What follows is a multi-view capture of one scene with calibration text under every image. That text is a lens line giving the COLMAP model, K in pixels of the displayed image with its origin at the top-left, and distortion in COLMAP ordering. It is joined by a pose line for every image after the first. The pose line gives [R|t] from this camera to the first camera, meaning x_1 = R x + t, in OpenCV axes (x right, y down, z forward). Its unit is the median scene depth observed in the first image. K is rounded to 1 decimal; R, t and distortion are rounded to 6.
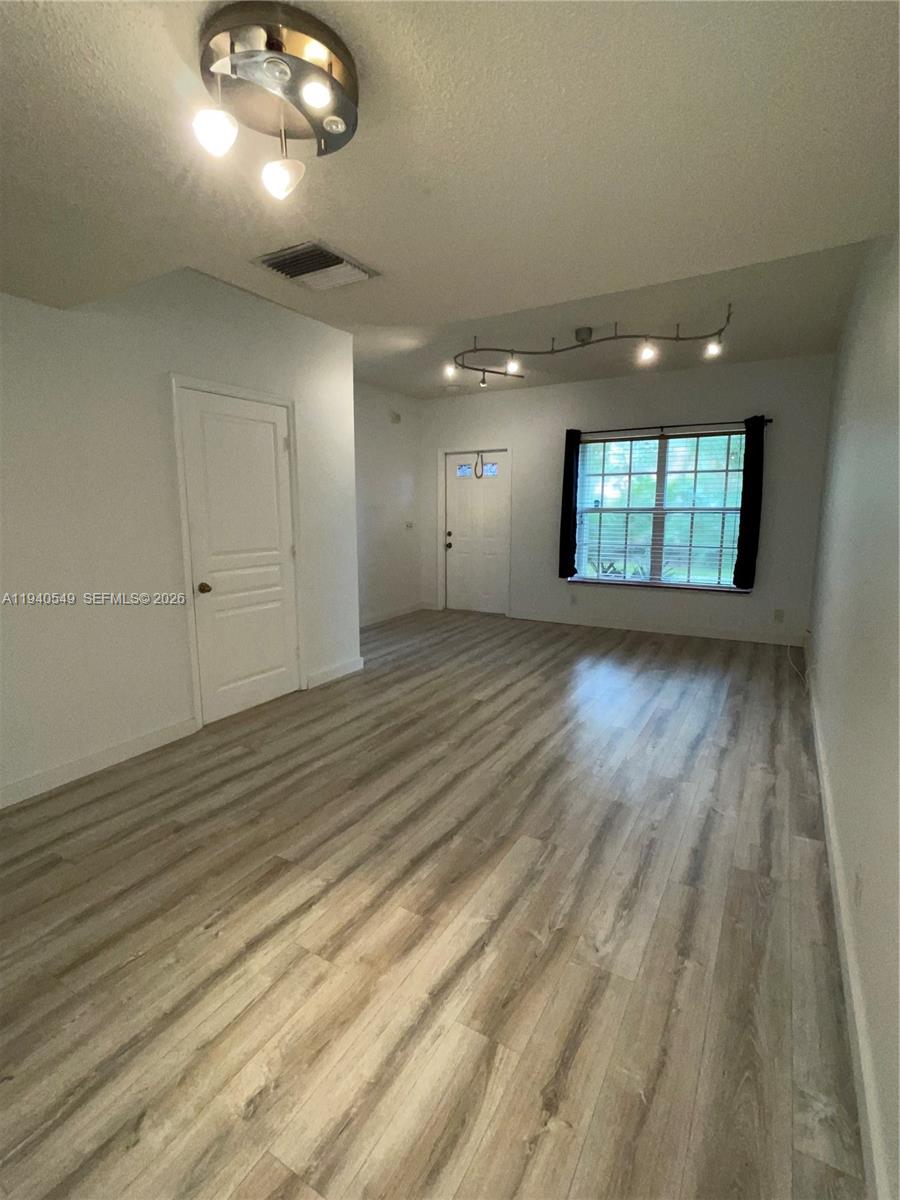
lens RADIAL K [[563.1, 0, 442.5], [0, 563.1, 594.0], [0, 0, 1]] dist [-0.001479, 0.000923]
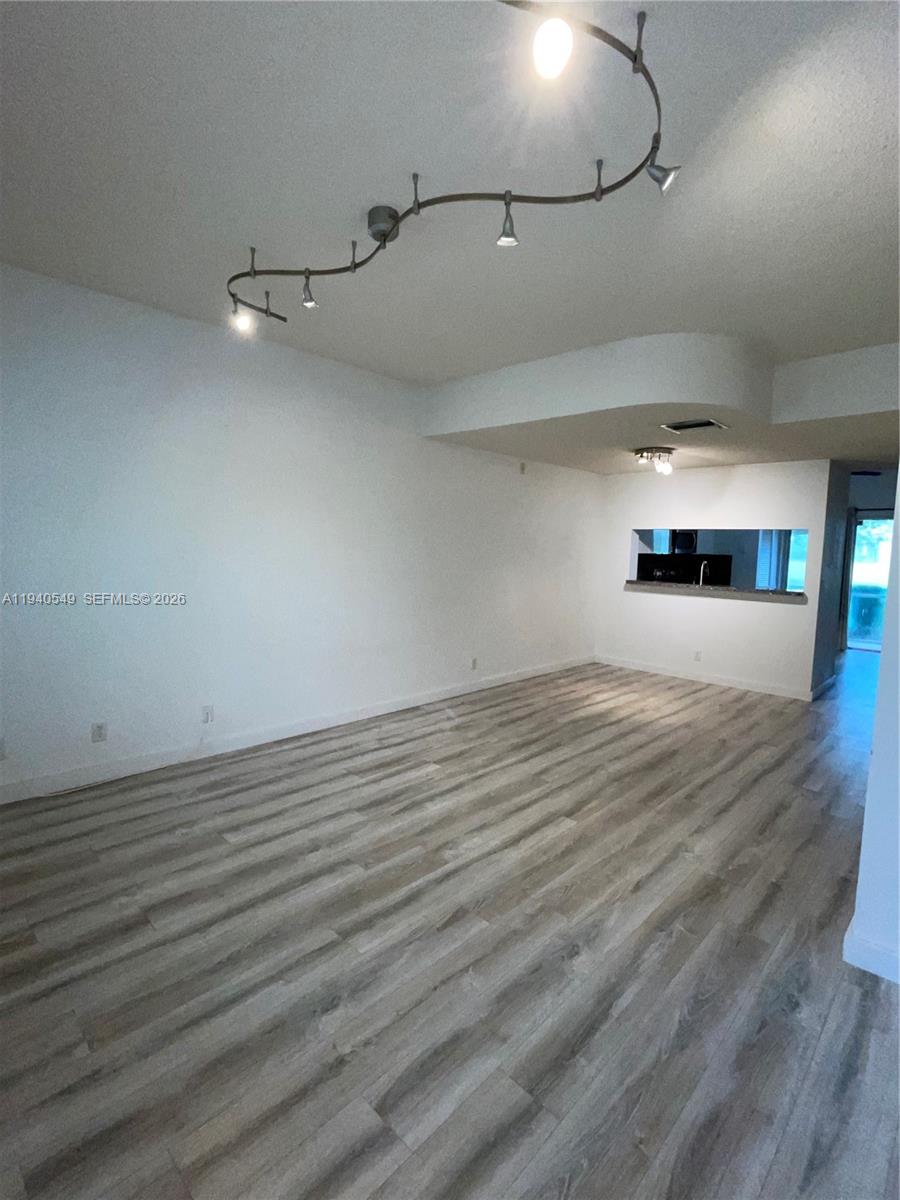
lens RADIAL K [[563.1, 0, 444.2], [0, 563.1, 598.3], [0, 0, 1]] dist [-0.001479, 0.000923]
pose [[-0.972514, -0.044503, 0.228552, 0.093702], [0.012377, 0.970297, 0.241602, -0.361485], [-0.232515, 0.237790, -0.943076, 2.255467]]
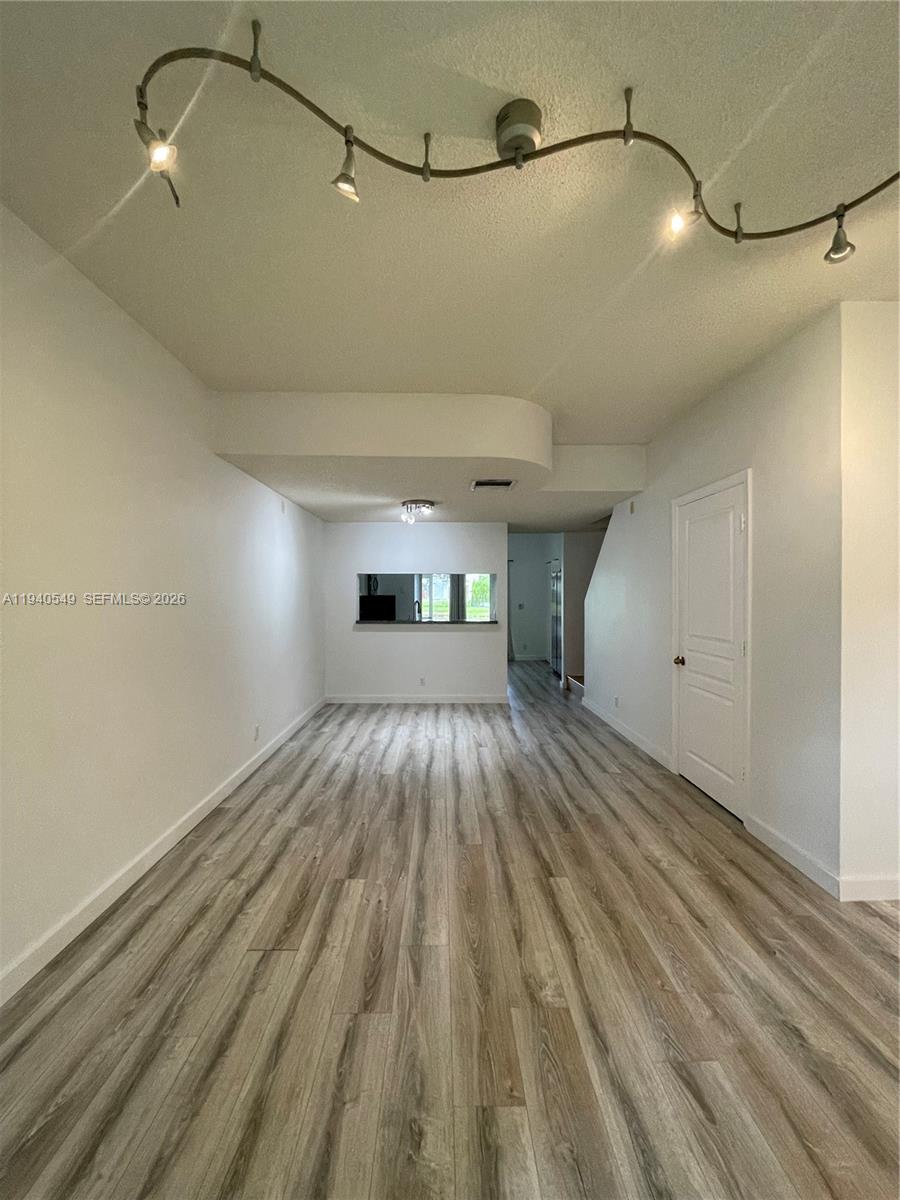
lens RADIAL K [[486.1, 0, 442.9], [0, 486.1, 598.8], [0, 0, 1]] dist [0.000567, 0.001318]
pose [[-0.853847, 0.007864, -0.520464, 0.662310], [-0.077766, 0.986737, 0.142488, -0.296449], [0.514682, 0.162137, -0.841911, 1.866724]]
